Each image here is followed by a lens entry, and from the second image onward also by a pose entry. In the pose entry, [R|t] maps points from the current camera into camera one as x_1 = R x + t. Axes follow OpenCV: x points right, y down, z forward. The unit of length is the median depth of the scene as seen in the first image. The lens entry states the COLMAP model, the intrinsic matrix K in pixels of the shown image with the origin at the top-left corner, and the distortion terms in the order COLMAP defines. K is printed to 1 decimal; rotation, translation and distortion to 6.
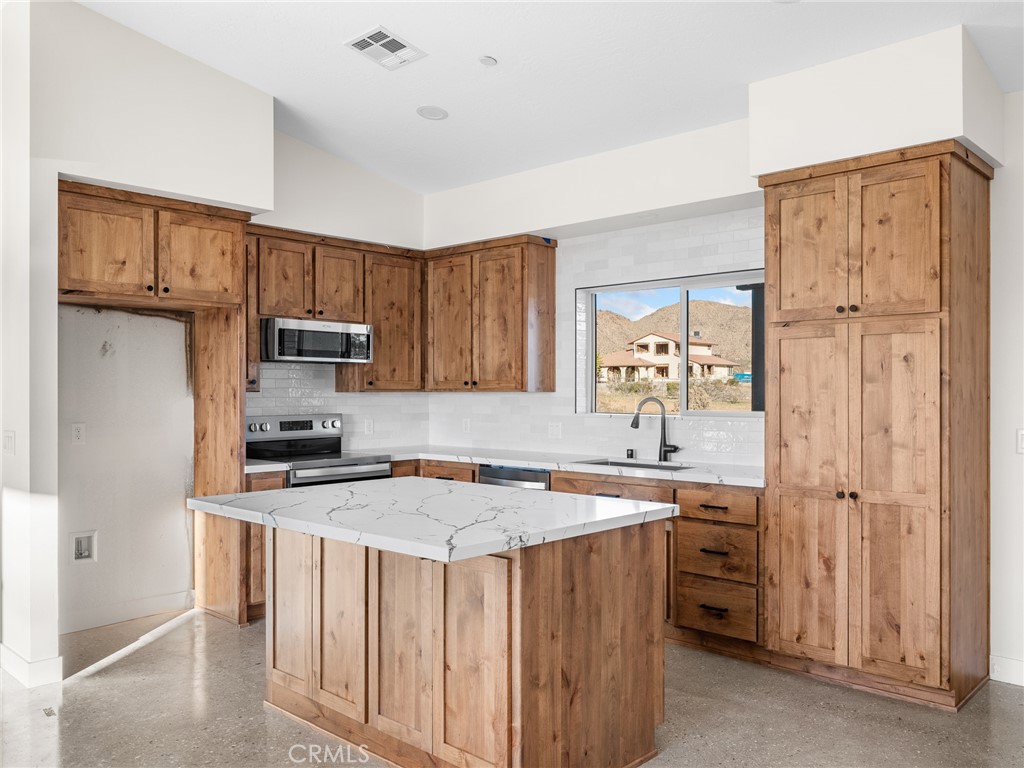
lens RADIAL K [[829.6, 0, 516.6], [0, 829.6, 390.4], [0, 0, 1]] dist [0.003985, -0.013708]
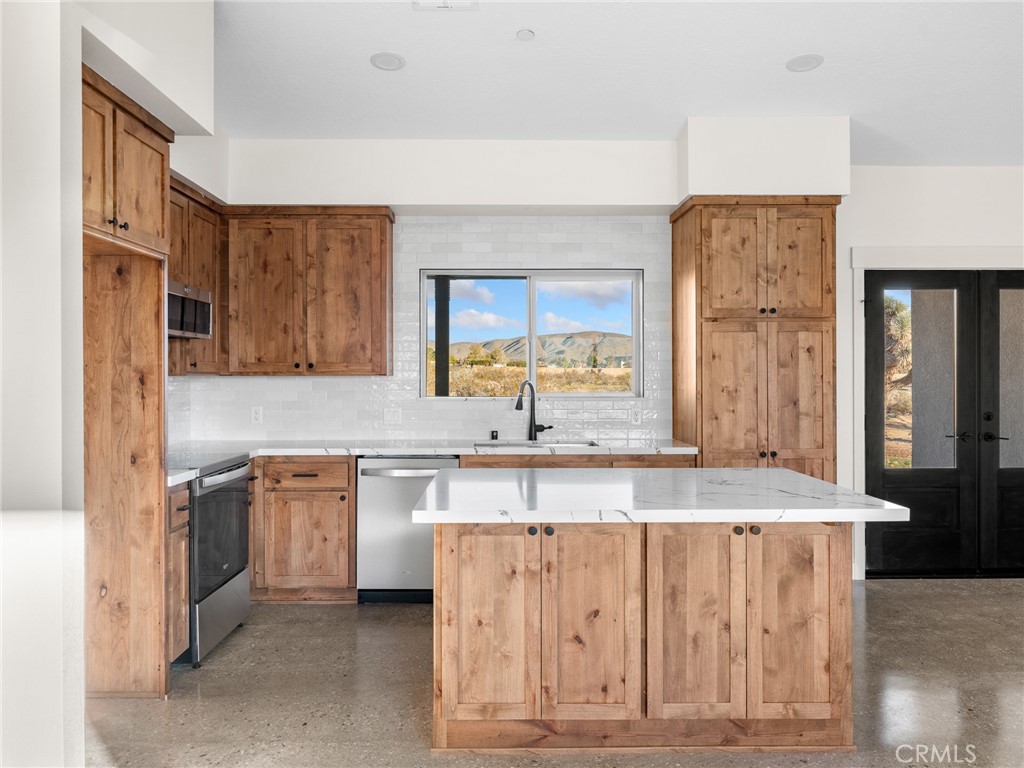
lens RADIAL K [[829.6, 0, 509.7], [0, 829.6, 375.5], [0, 0, 1]] dist [0.003985, -0.013708]
pose [[0.727257, 0.000153, 0.686365, -0.743684], [0.000142, 1.000000, -0.000373, 0.003266], [-0.686365, 0.000369, 0.727257, 0.315850]]
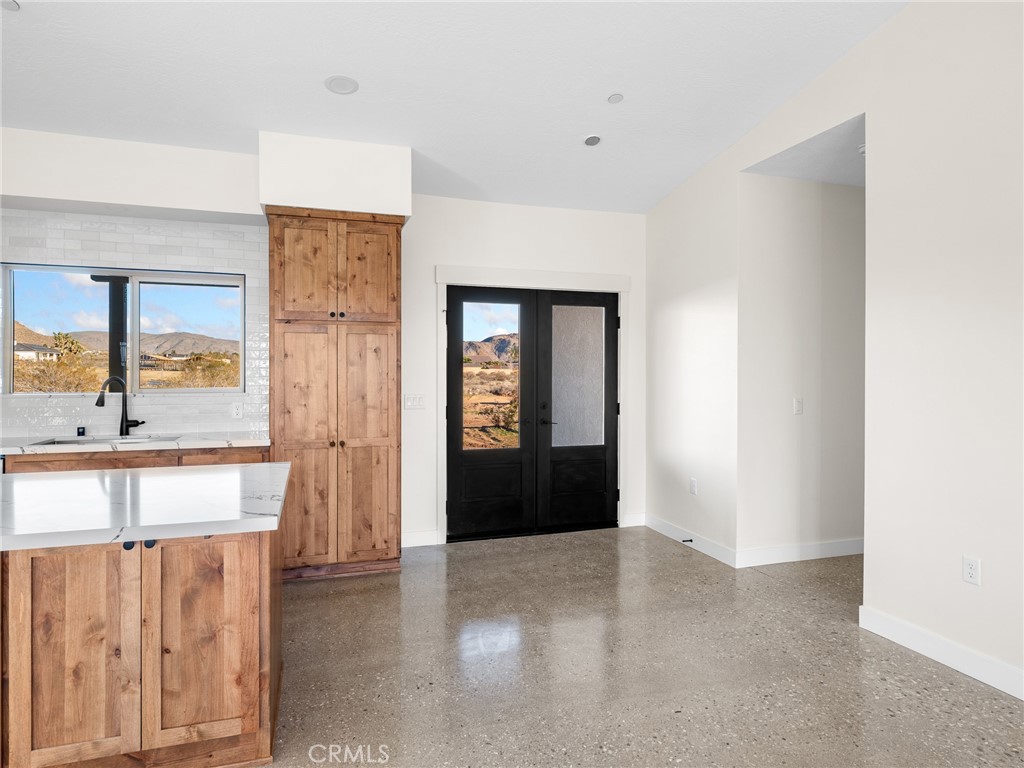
lens RADIAL K [[614.3, 0, 516.9], [0, 614.3, 375.5], [0, 0, 1]] dist [-0.001161, 0.001895]
pose [[0.481460, -0.002700, 0.876464, -0.366486], [-0.003050, 0.999984, 0.004756, 0.001290], [-0.876463, -0.004963, 0.481444, 0.200997]]
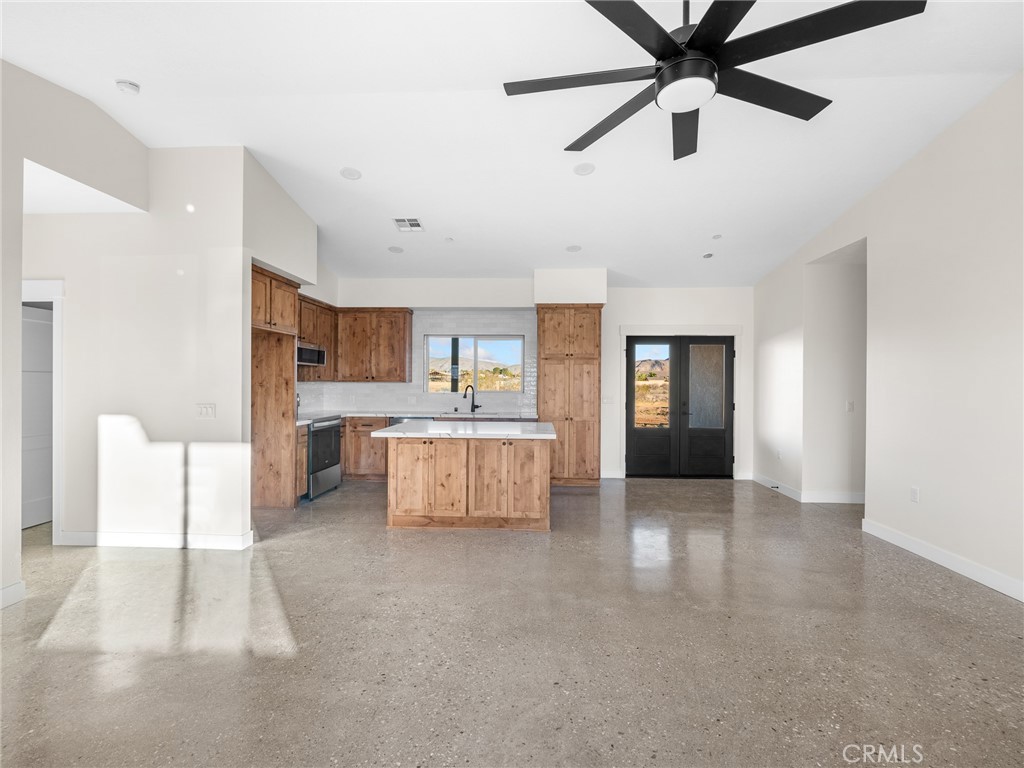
lens RADIAL K [[464.0, 0, 516.8], [0, 464.0, 382.3], [0, 0, 1]] dist [-0.003872, -0.005657]
pose [[0.764279, 0.007684, 0.644840, -0.750864], [-0.008407, 0.999963, -0.001951, 0.002465], [-0.644831, -0.003930, 0.764315, -0.119713]]
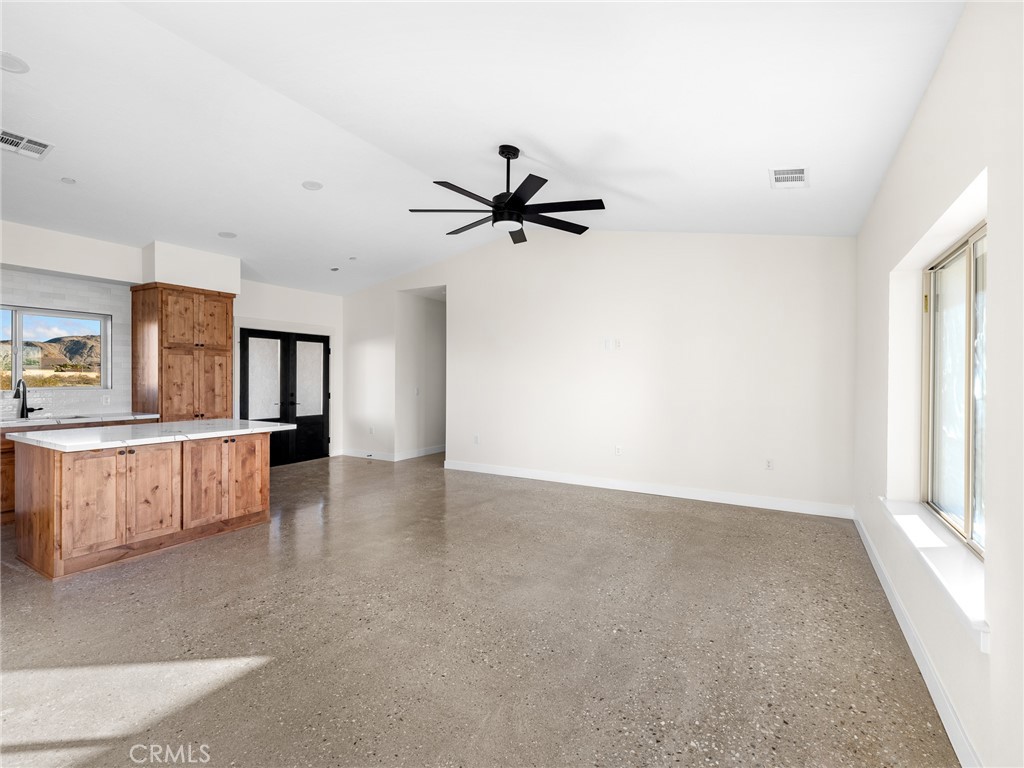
lens RADIAL K [[464.0, 0, 519.2], [0, 464.0, 380.3], [0, 0, 1]] dist [-0.003872, -0.005657]
pose [[-0.233525, -0.005378, 0.972336, -1.209108], [-0.006214, 0.999973, 0.004039, 0.001235], [-0.972331, -0.005099, -0.233552, 0.332572]]
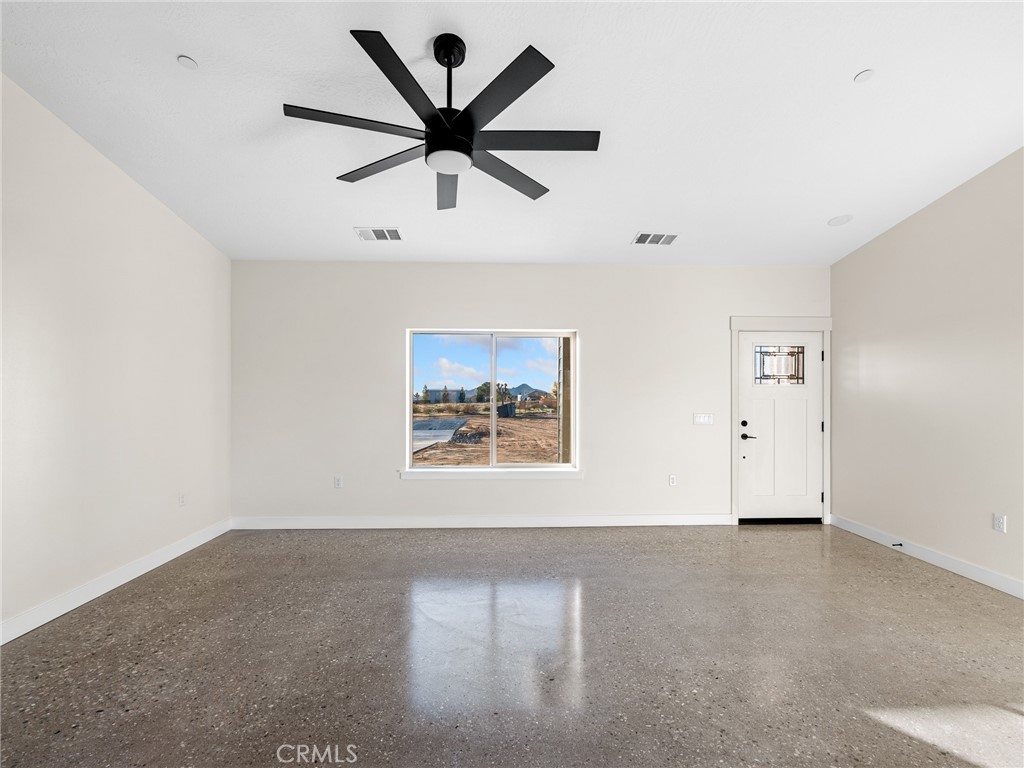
lens RADIAL K [[464.0, 0, 510.5], [0, 464.0, 393.9], [0, 0, 1]] dist [-0.003872, -0.005657]
pose [[-0.714997, -0.001906, -0.699125, 0.072940], [0.000782, 0.999993, -0.003525, 0.000707], [0.699127, -0.003068, -0.714991, 0.627988]]
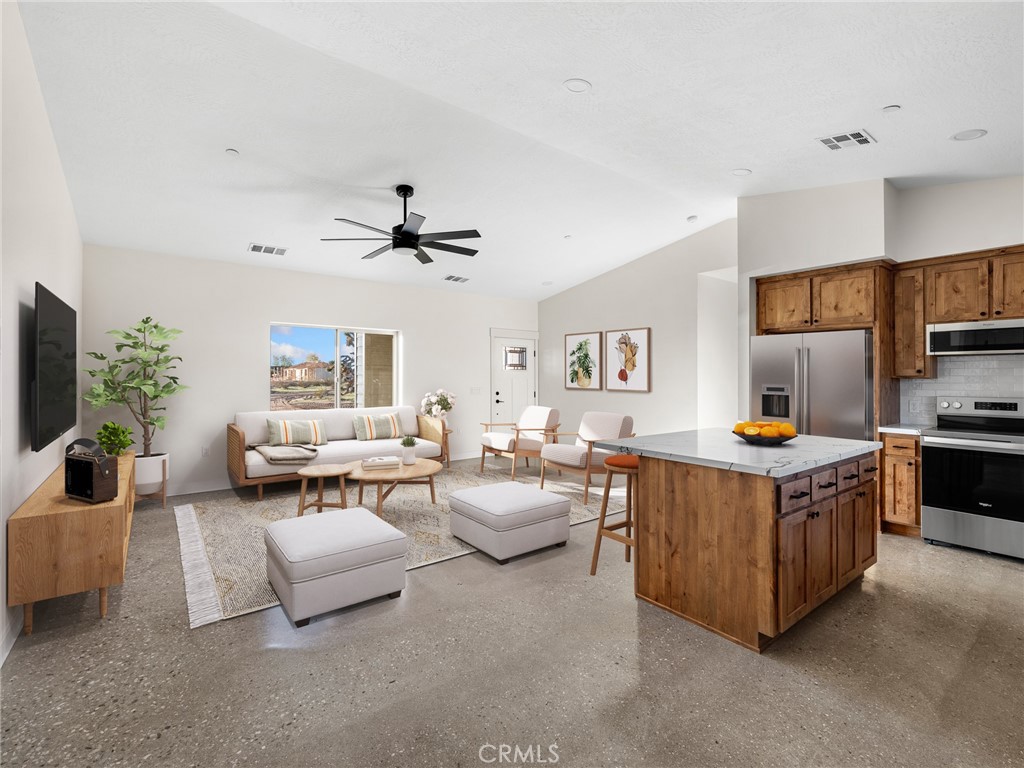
lens RADIAL K [[464.0, 0, 504.7], [0, 464.0, 377.0], [0, 0, 1]] dist [-0.003872, -0.005657]
pose [[-0.181854, 0.000838, -0.983325, 0.766097], [-0.002695, 0.999995, 0.001351, 0.000332], [0.983322, 0.002895, -0.181851, 0.584909]]
